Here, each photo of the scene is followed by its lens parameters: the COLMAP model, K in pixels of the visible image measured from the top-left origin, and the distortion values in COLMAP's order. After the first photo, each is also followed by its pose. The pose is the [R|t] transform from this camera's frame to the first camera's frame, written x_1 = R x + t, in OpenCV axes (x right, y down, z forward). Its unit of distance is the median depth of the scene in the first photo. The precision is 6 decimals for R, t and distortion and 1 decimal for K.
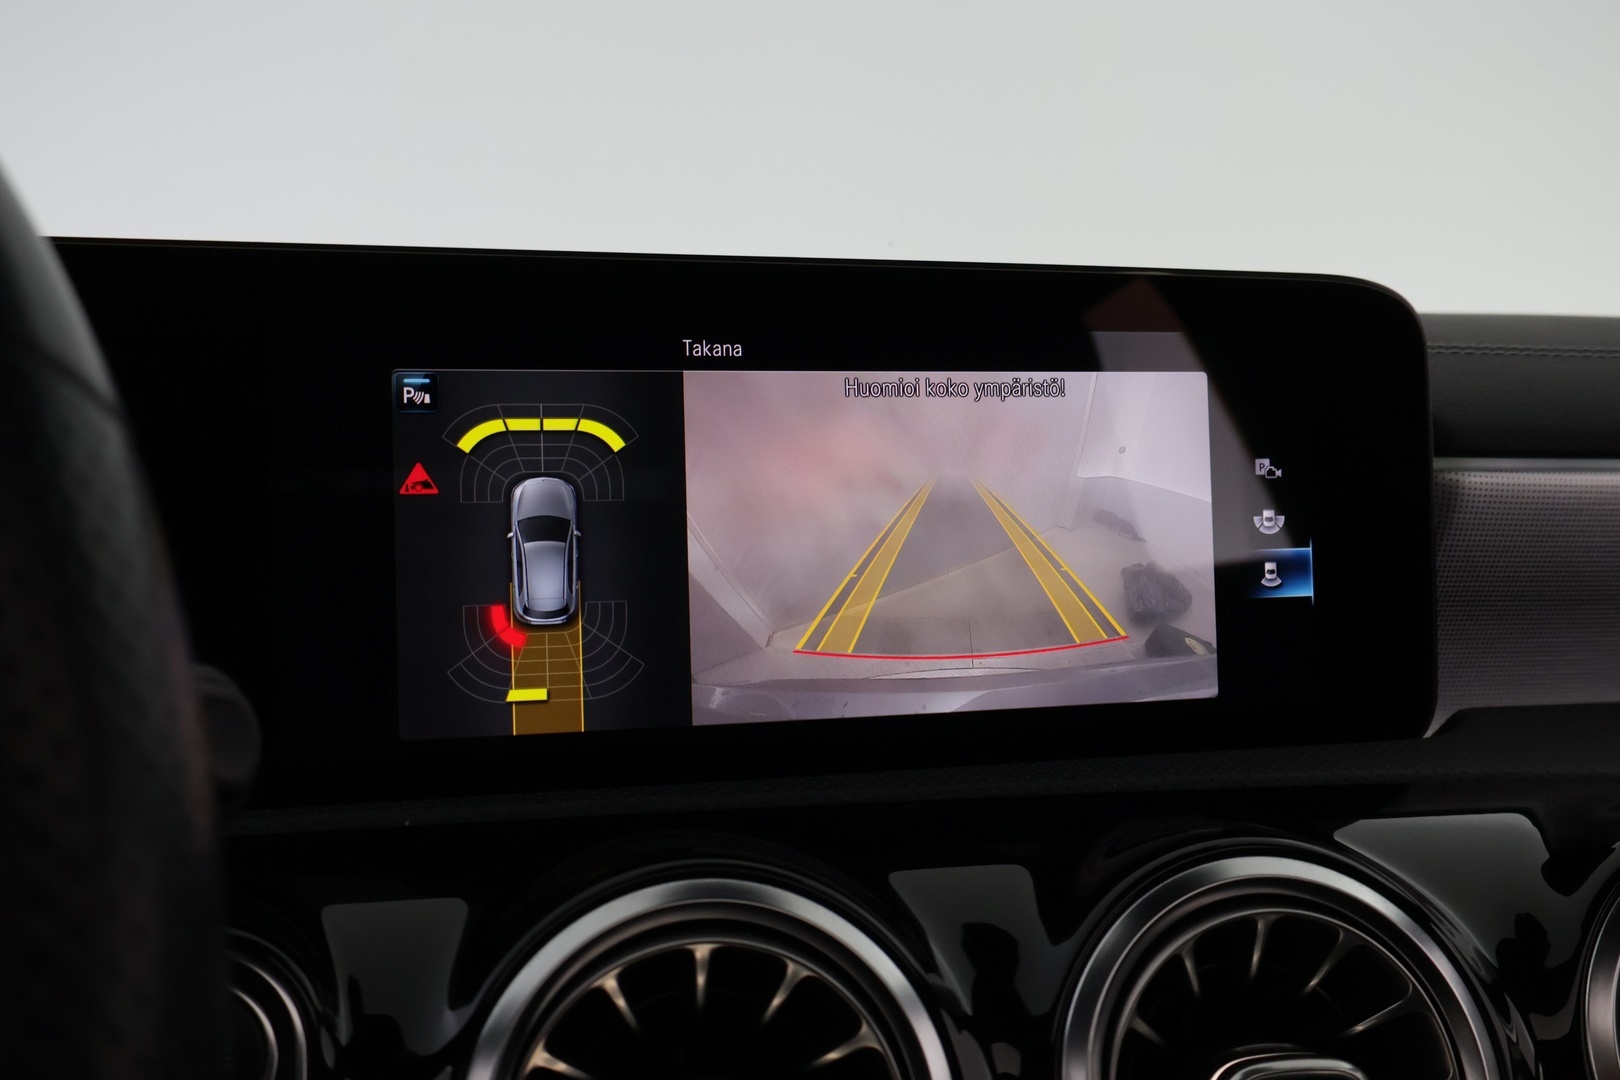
lens RADIAL K [[1727.7, 0, 810.5], [0, 1727.7, 532.6], [0, 0, 1]] dist [-0.003389, 0.000000]
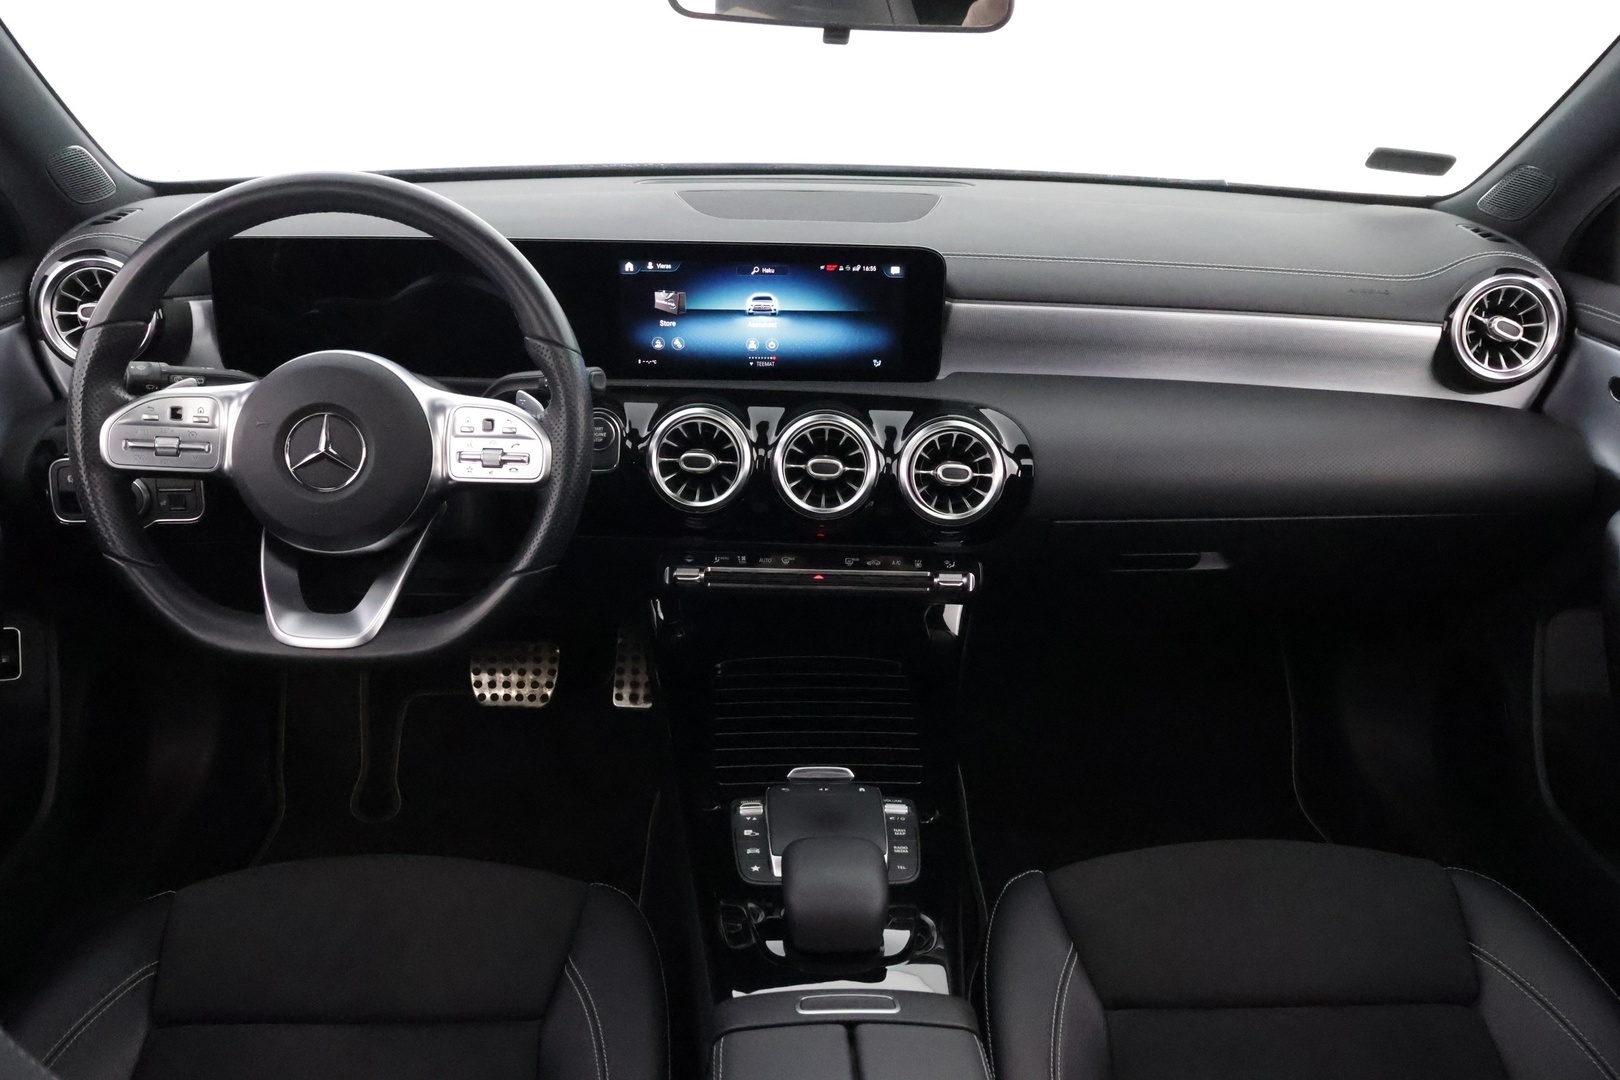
lens RADIAL K [[1368.0, 0, 807.3], [0, 1368.0, 537.6], [0, 0, 1]] dist [0.013990, 0.016994]
pose [[0.967811, 0.126083, -0.217816, 1.015311], [-0.039123, 0.930311, 0.364679, -0.795321], [0.248617, -0.344419, 0.905298, -2.288550]]
